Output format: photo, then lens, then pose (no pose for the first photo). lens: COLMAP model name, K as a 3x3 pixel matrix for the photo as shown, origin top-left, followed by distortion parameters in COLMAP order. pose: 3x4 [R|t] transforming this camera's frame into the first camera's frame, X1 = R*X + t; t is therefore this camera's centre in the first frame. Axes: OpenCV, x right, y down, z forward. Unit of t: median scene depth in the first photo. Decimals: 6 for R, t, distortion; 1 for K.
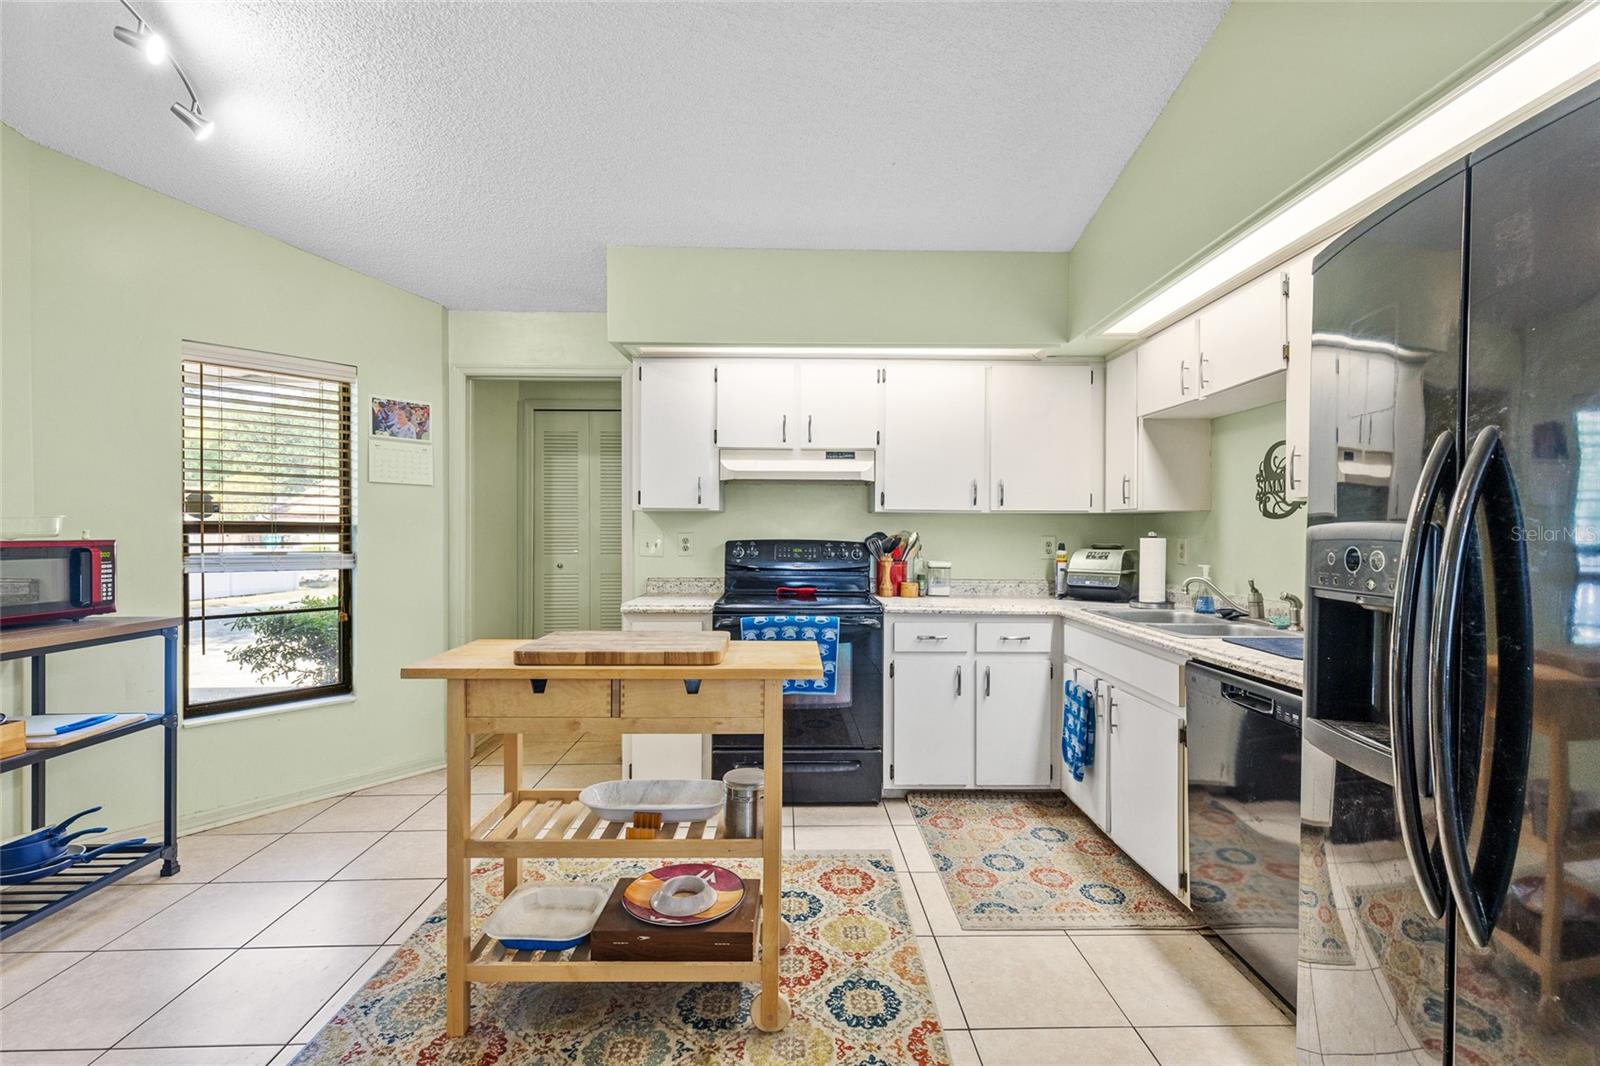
lens RADIAL K [[717.8, 0, 800.2], [0, 717.8, 537.5], [0, 0, 1]] dist [0.008848, -0.003320]
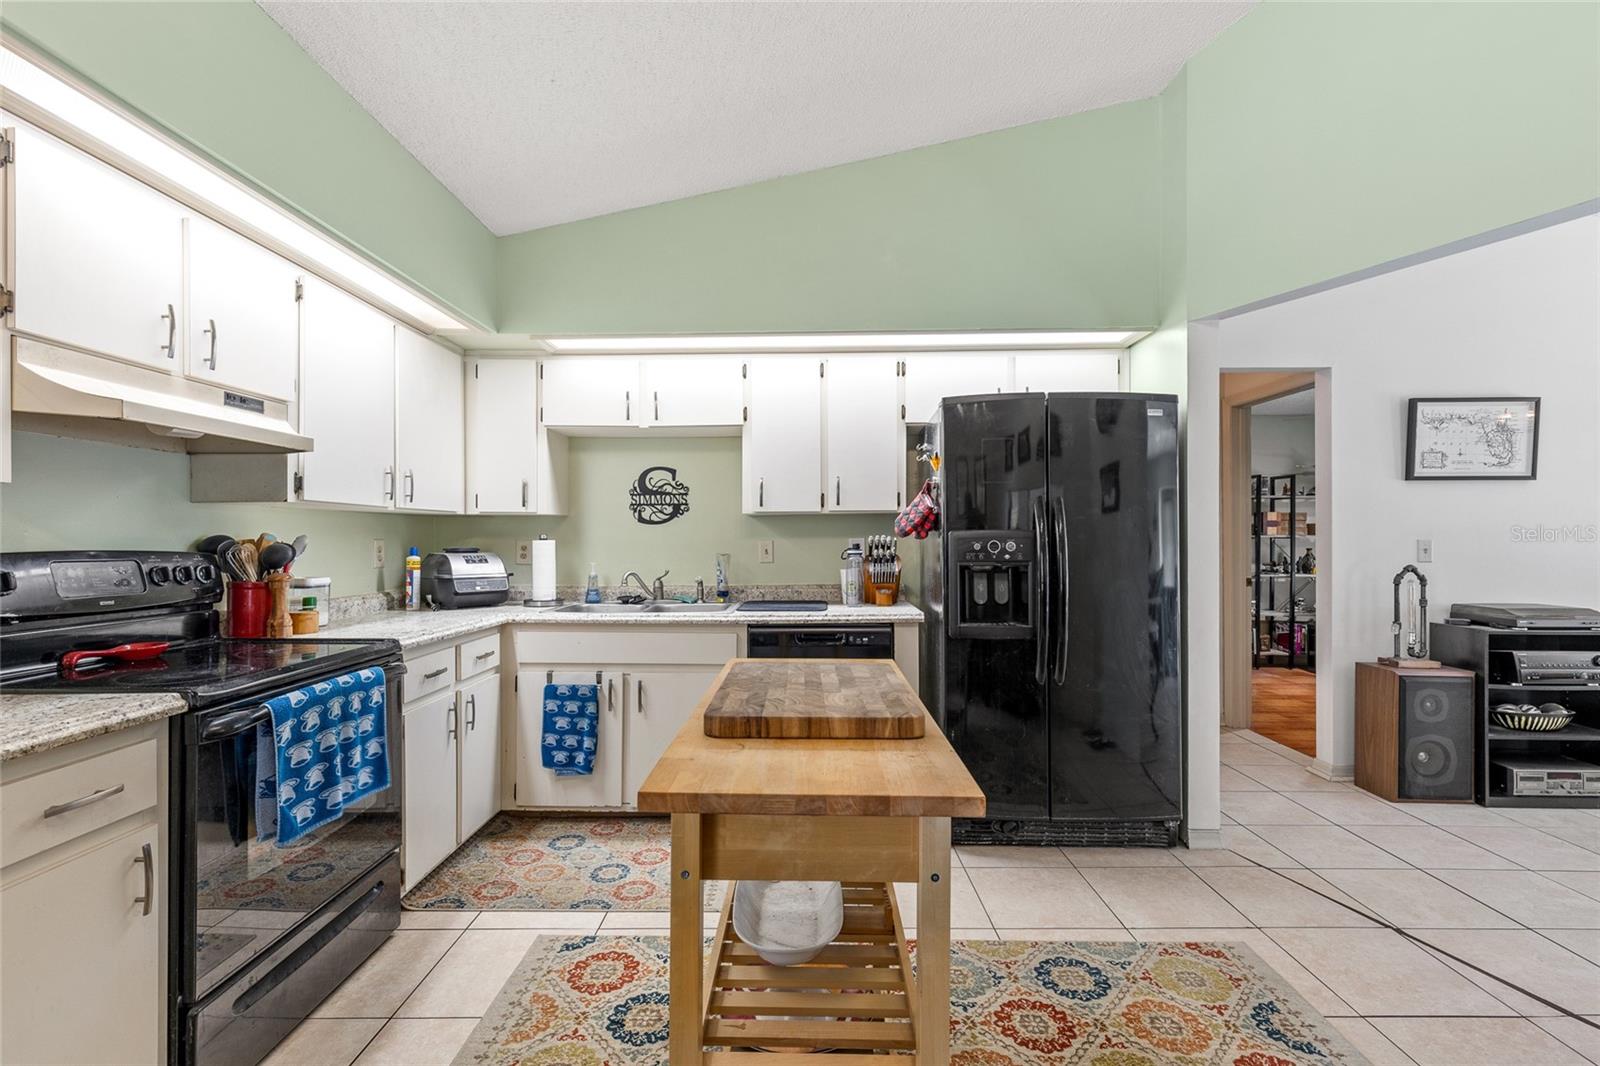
lens RADIAL K [[717.8, 0, 800.3], [0, 717.8, 537.6], [0, 0, 1]] dist [0.008848, -0.003320]
pose [[0.026177, -0.004524, 0.999647, -0.631301], [0.008932, 0.999951, 0.004292, -0.004764], [-0.999617, 0.008816, 0.026216, 0.657838]]
